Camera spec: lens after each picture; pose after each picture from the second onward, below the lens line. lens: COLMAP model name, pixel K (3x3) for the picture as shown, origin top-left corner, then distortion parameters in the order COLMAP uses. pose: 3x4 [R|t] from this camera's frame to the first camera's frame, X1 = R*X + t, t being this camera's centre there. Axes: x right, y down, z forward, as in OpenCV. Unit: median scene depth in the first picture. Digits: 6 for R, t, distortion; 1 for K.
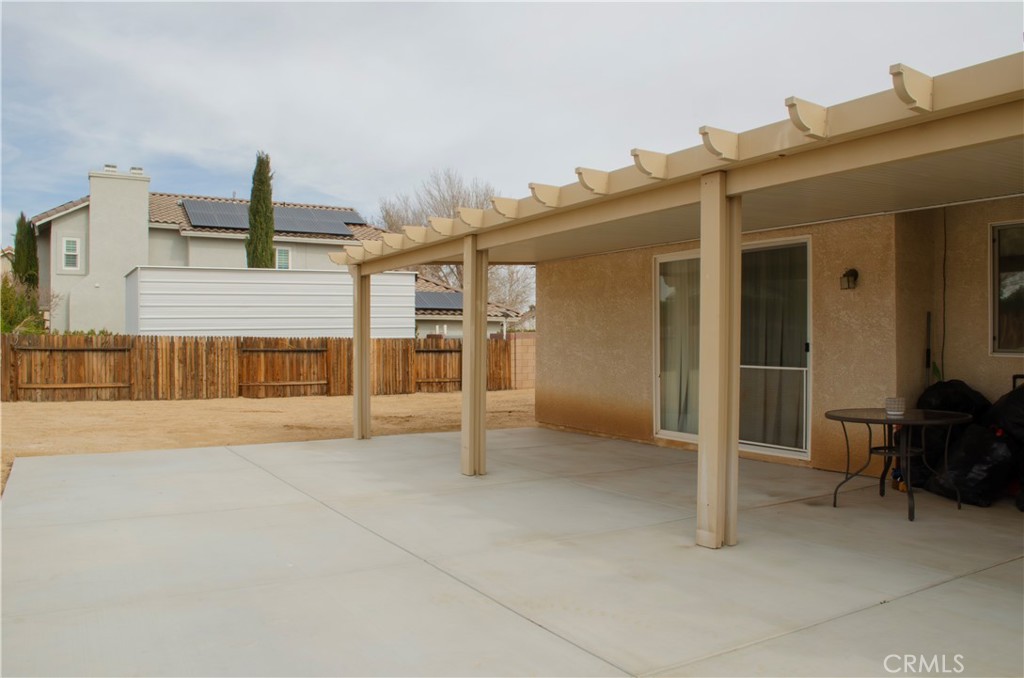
lens RADIAL K [[827.8, 0, 504.9], [0, 827.8, 339.8], [0, 0, 1]] dist [-0.079154, 0.014223]
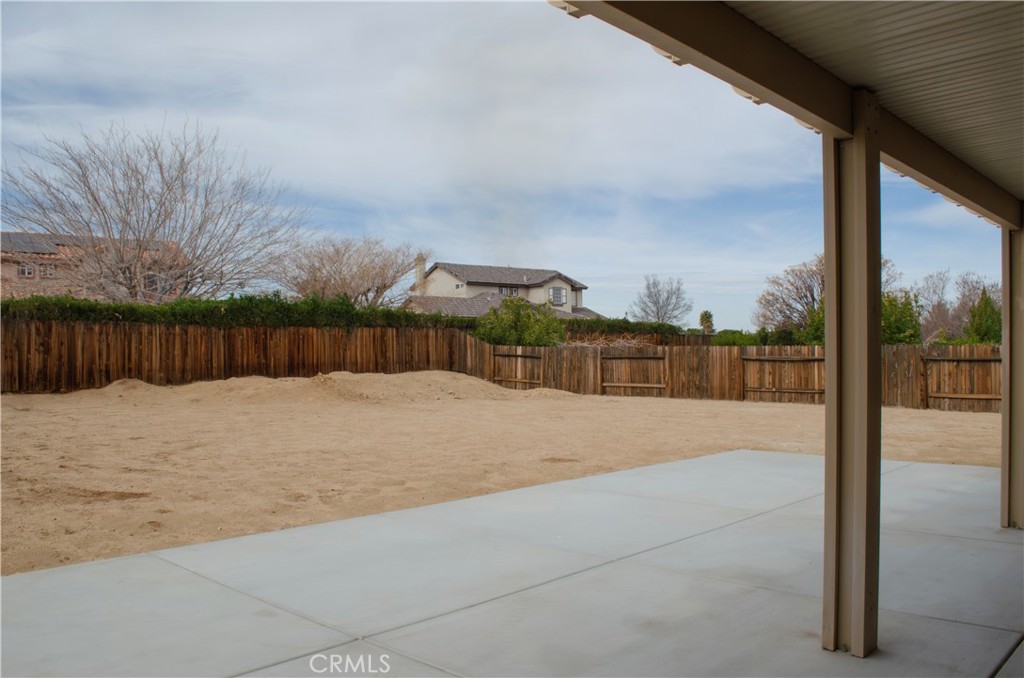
lens RADIAL K [[827.8, 0, 503.9], [0, 827.8, 338.4], [0, 0, 1]] dist [-0.079154, 0.014223]
pose [[0.301277, -0.020165, -0.953323, 0.235825], [0.004229, 0.999795, -0.019812, 0.002873], [0.953527, 0.001937, 0.301300, 0.151434]]
